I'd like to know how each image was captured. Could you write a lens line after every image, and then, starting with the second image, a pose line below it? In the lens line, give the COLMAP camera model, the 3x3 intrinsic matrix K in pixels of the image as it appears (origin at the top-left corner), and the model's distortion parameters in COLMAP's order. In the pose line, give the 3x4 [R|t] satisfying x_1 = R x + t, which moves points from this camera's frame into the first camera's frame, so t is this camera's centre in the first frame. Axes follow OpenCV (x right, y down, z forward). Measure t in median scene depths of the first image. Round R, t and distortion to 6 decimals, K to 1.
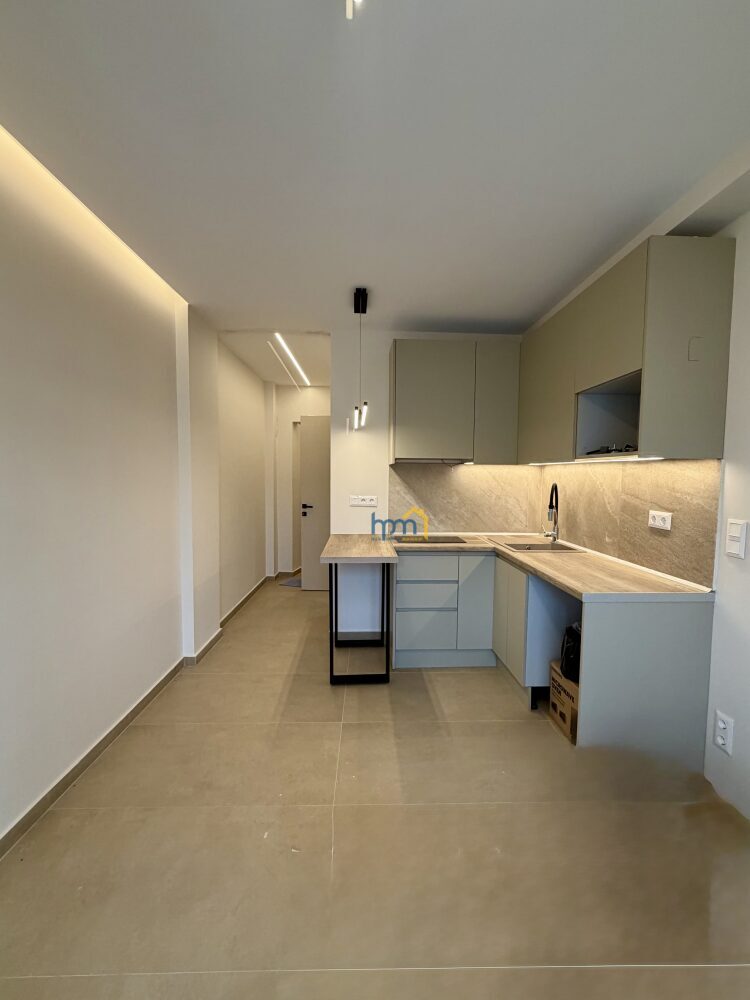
lens RADIAL K [[429.5, 0, 380.2], [0, 429.5, 501.0], [0, 0, 1]] dist [-0.000735, 0.000091]
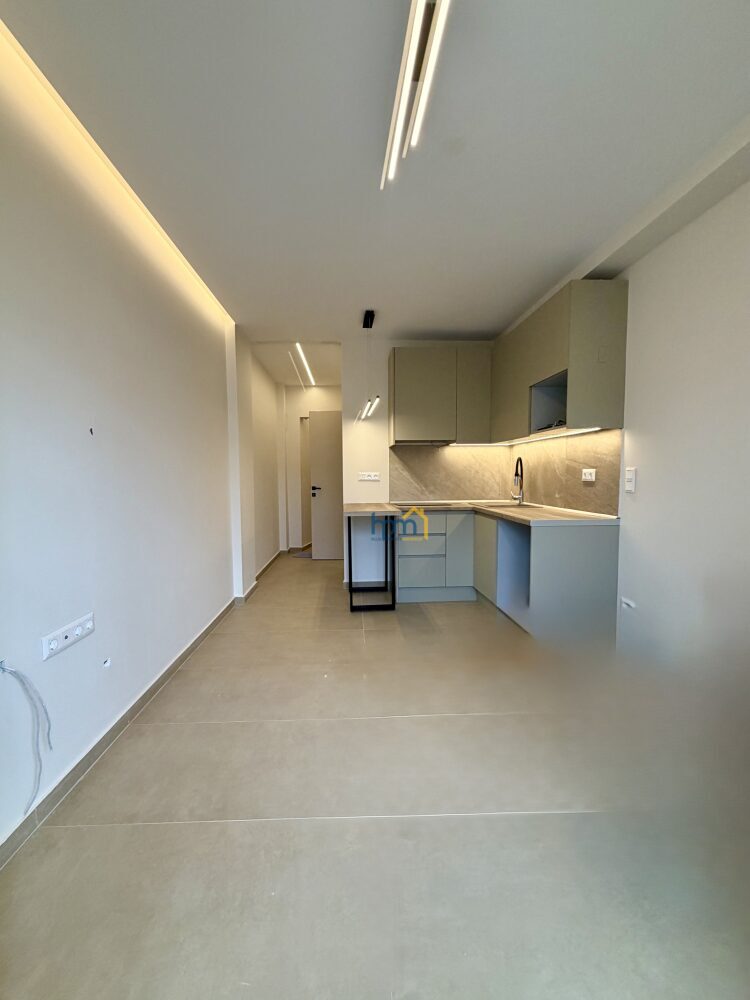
lens RADIAL K [[432.2, 0, 364.4], [0, 432.2, 507.3], [0, 0, 1]] dist [0.000139, -0.000006]
pose [[0.999815, -0.019187, 0.001170, -0.065987], [0.019170, 0.999728, 0.013295, 0.085443], [-0.001425, -0.013271, 0.999911, -0.308974]]
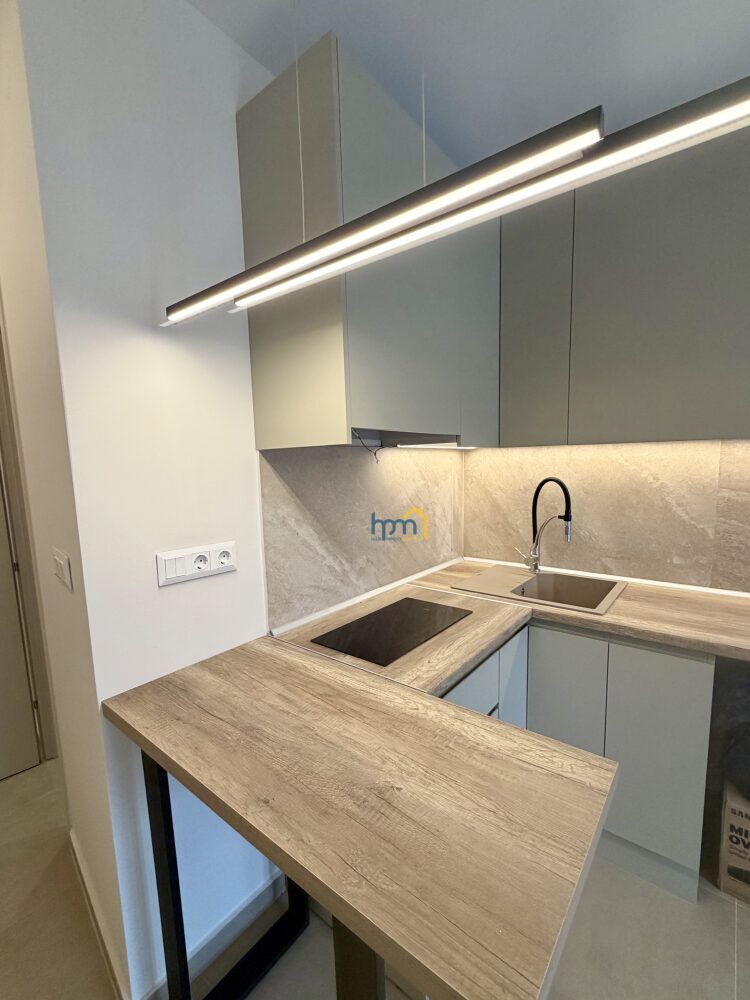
lens RADIAL K [[437.0, 0, 382.5], [0, 437.0, 518.5], [0, 0, 1]] dist [-0.000237, 0.000008]
pose [[0.655318, -0.120672, 0.745652, -0.225541], [0.076107, 0.992681, 0.093763, -0.062477], [-0.751509, -0.004695, 0.659706, 0.796917]]
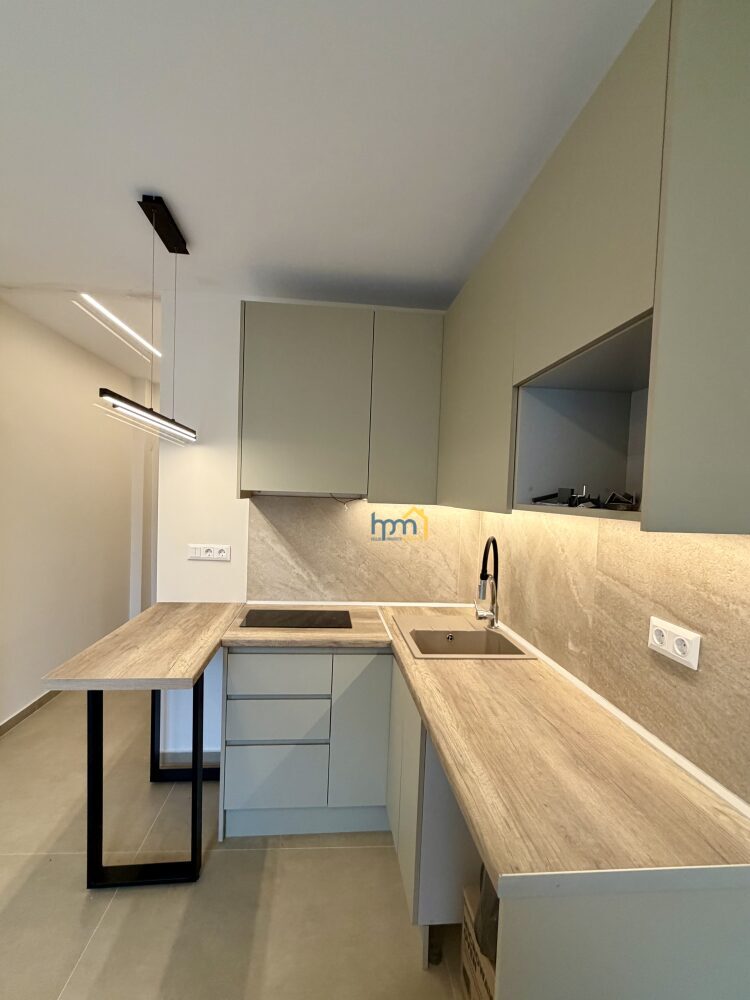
lens RADIAL K [[446.4, 0, 364.1], [0, 446.4, 508.0], [0, 0, 1]] dist [-0.002485, 0.000014]
pose [[0.999021, 0.024708, 0.036682, 0.200722], [-0.023696, 0.999333, -0.027768, -0.063503], [-0.037343, 0.026872, 0.998941, 0.364431]]
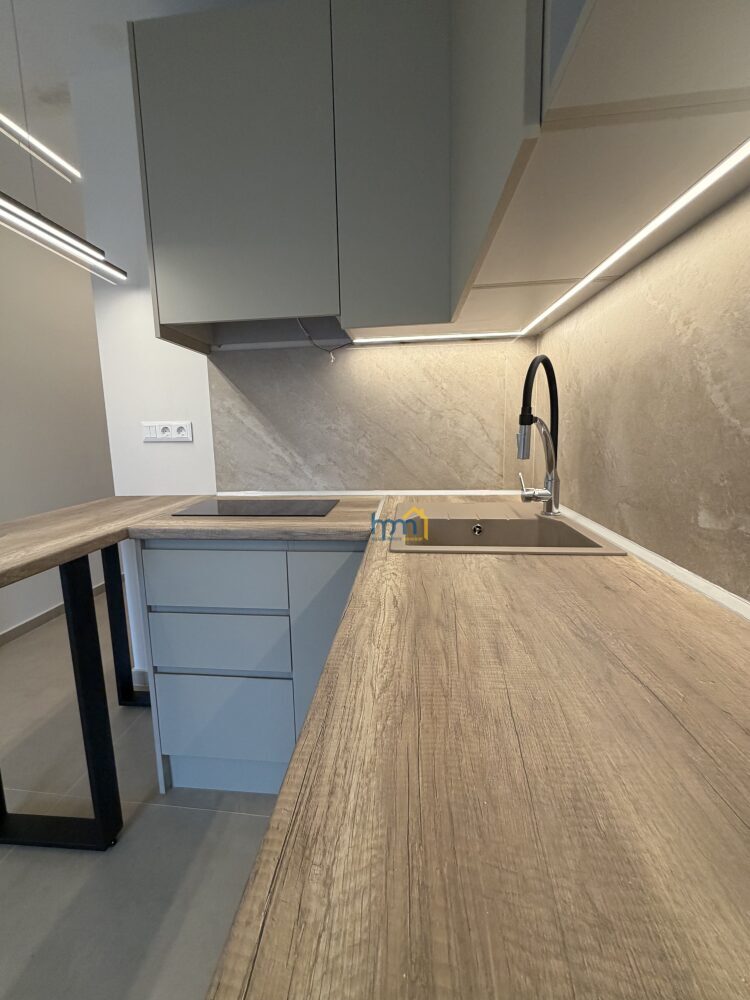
lens RADIAL K [[426.5, 0, 359.3], [0, 426.5, 485.9], [0, 0, 1]] dist [-0.001486, -0.000382]
pose [[0.984959, -0.010370, -0.172476, 0.323521], [0.022931, 0.997213, 0.070994, 0.040172], [0.171260, -0.073881, 0.982452, 0.628199]]
